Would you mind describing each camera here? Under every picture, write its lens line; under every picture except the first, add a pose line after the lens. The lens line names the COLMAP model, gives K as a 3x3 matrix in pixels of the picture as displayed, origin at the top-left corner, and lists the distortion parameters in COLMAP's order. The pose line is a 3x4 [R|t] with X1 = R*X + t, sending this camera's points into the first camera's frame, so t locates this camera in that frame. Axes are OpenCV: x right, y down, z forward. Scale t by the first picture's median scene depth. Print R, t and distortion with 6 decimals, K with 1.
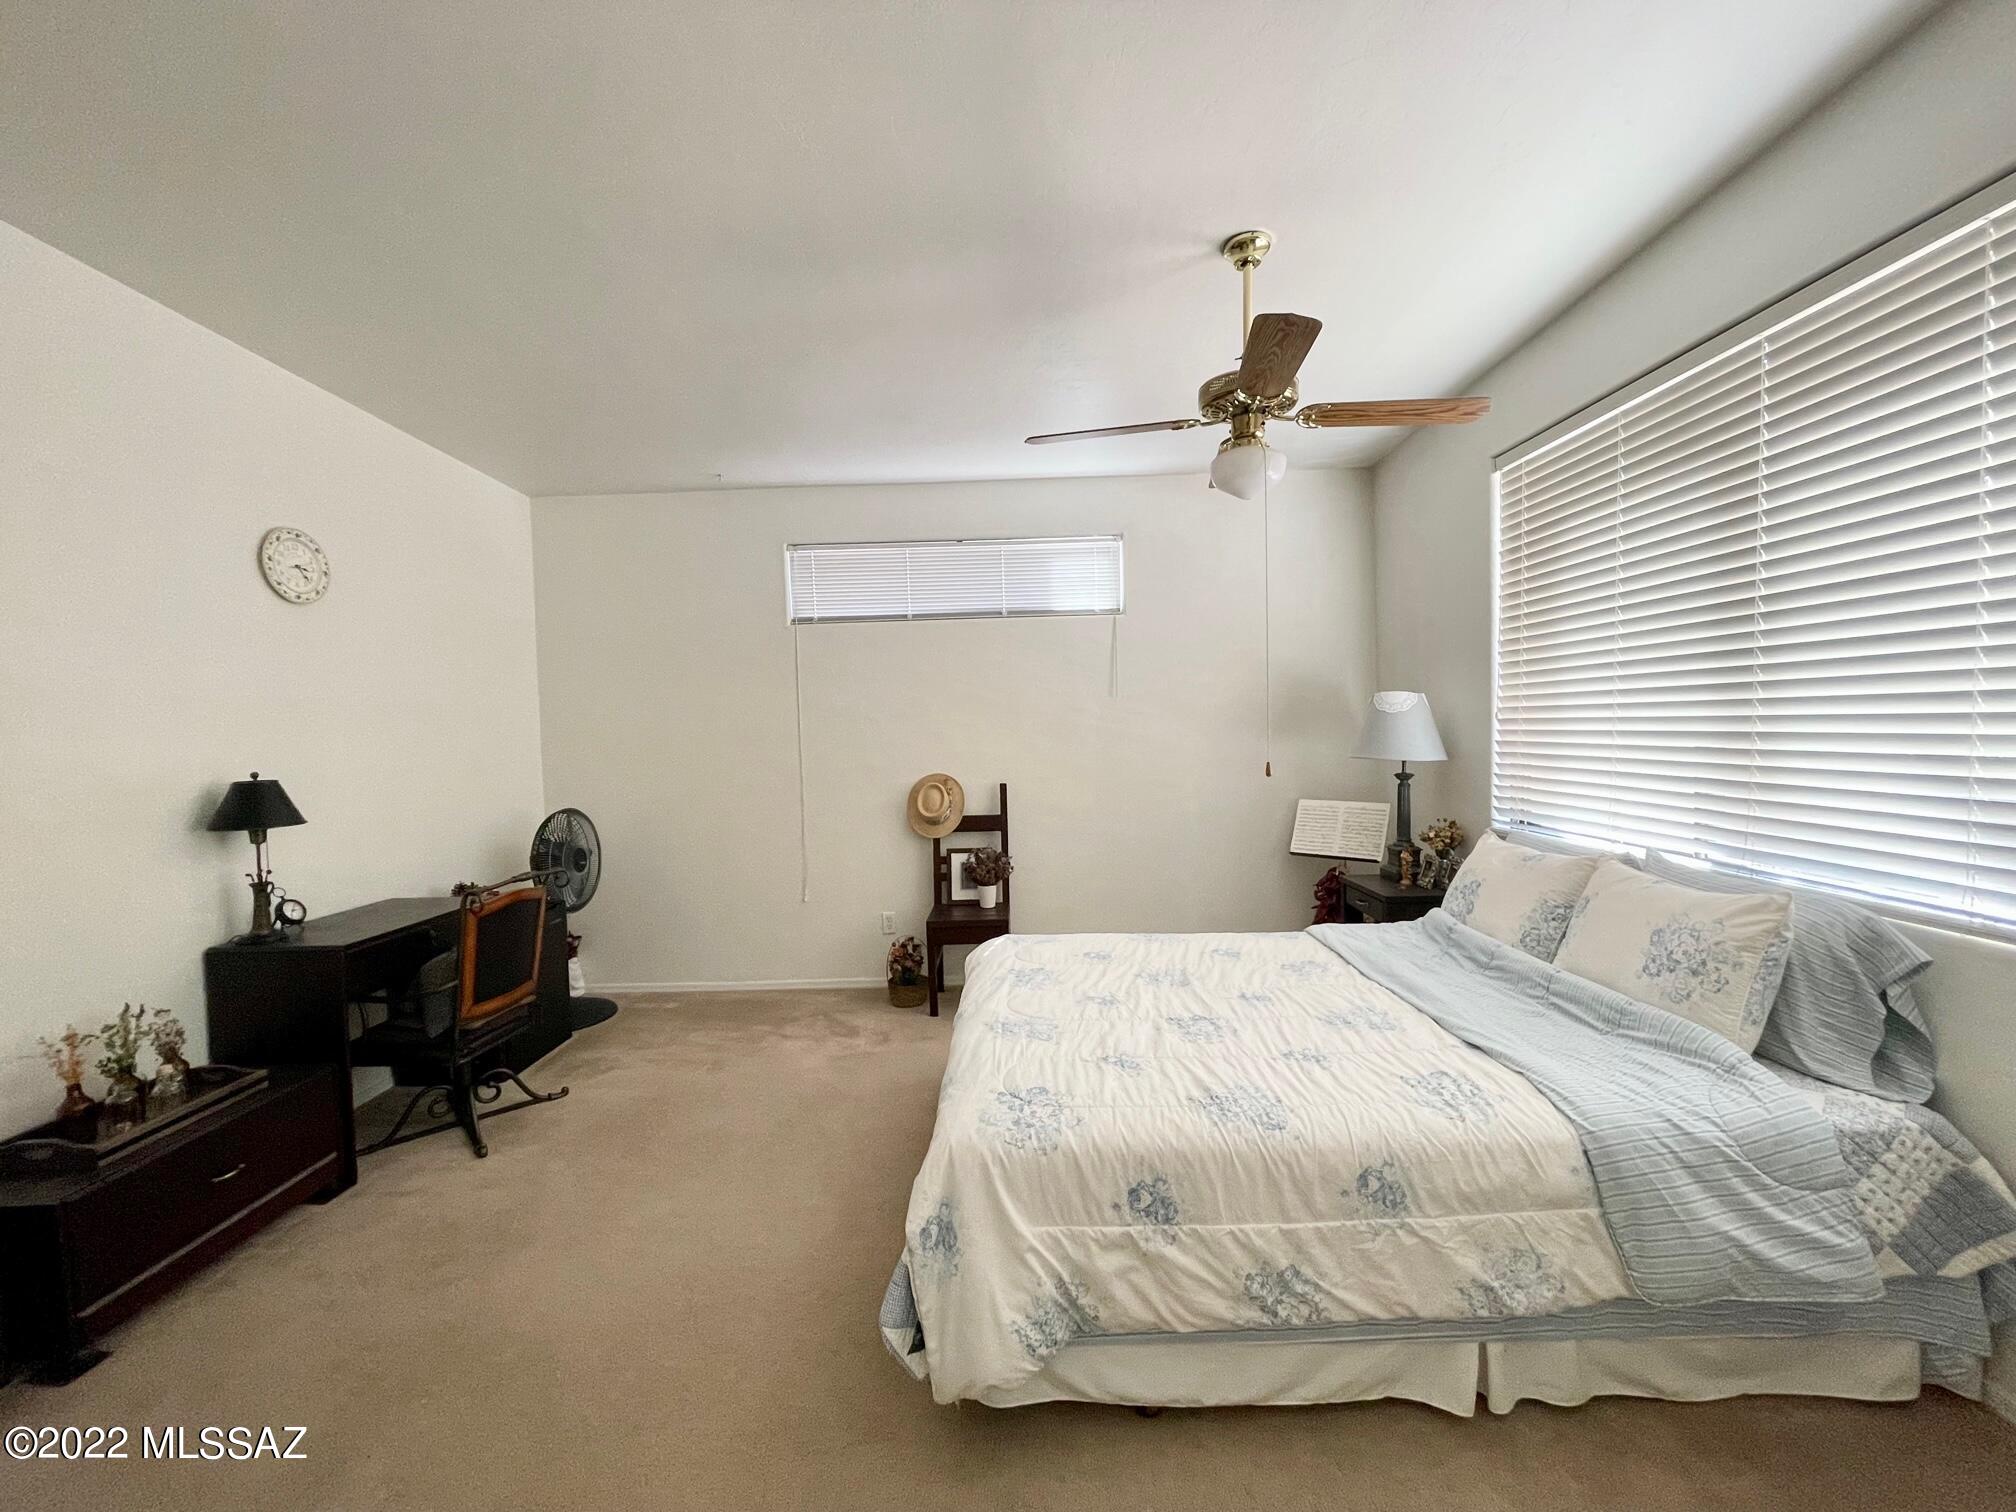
lens RADIAL K [[813.8, 0, 1002.6], [0, 813.8, 761.0], [0, 0, 1]] dist [-0.001641, -0.000451]
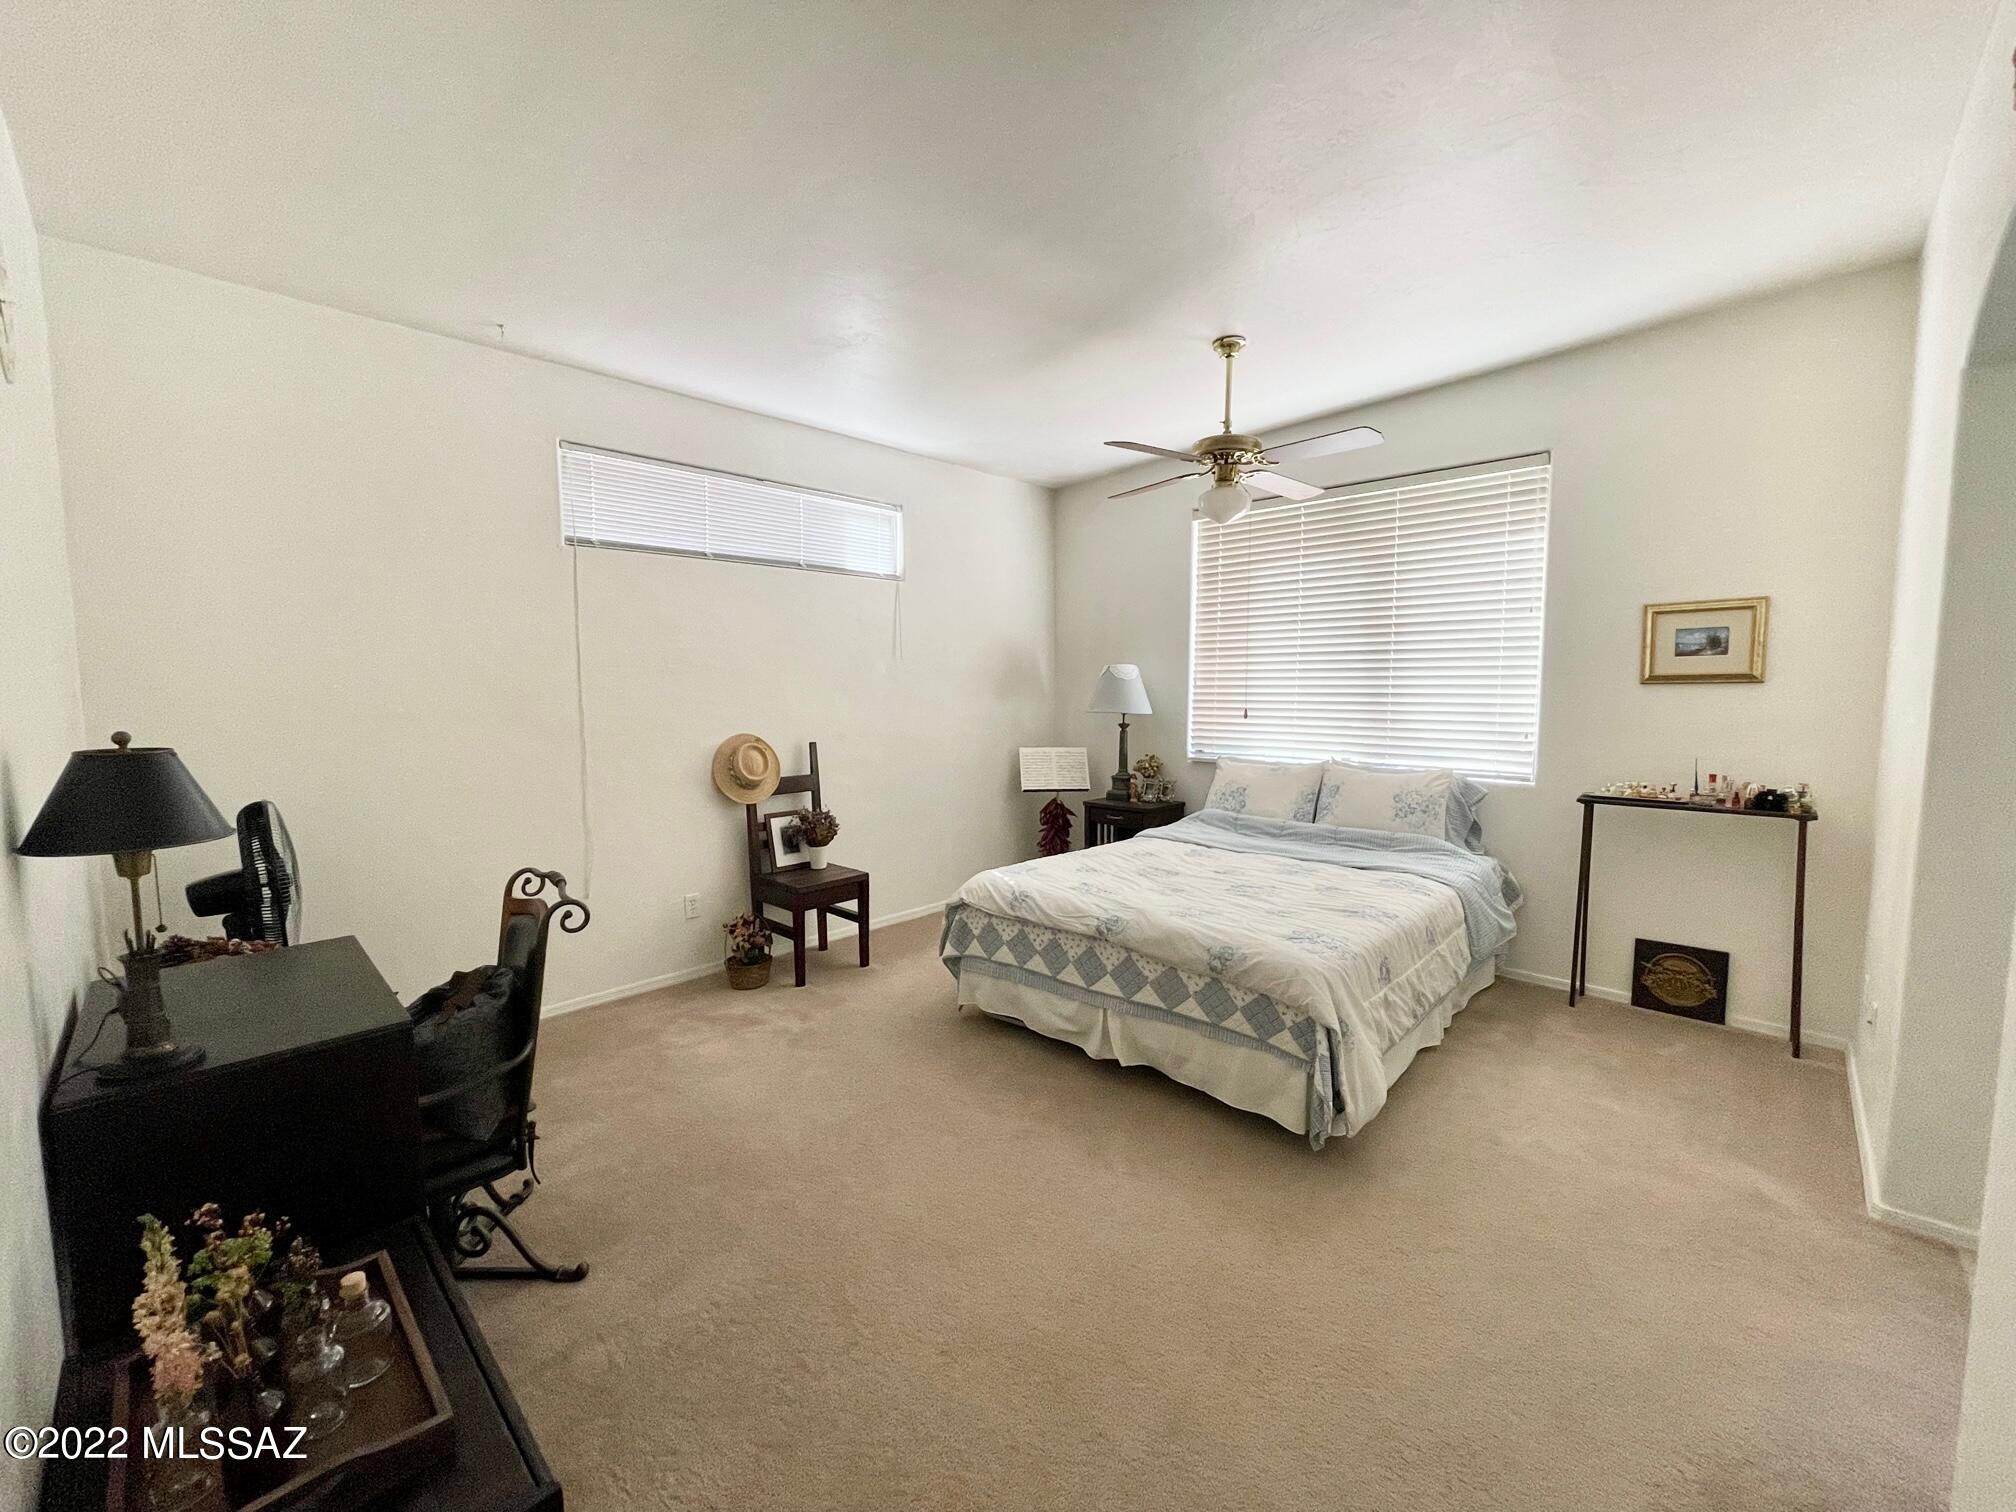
lens RADIAL K [[813.8, 0, 1012.1], [0, 813.8, 752.4], [0, 0, 1]] dist [-0.001641, -0.000451]
pose [[0.681347, -0.037380, 0.731006, -0.554909], [0.018152, 0.999251, 0.034178, 0.011527], [-0.731736, -0.010018, 0.681515, 0.162786]]
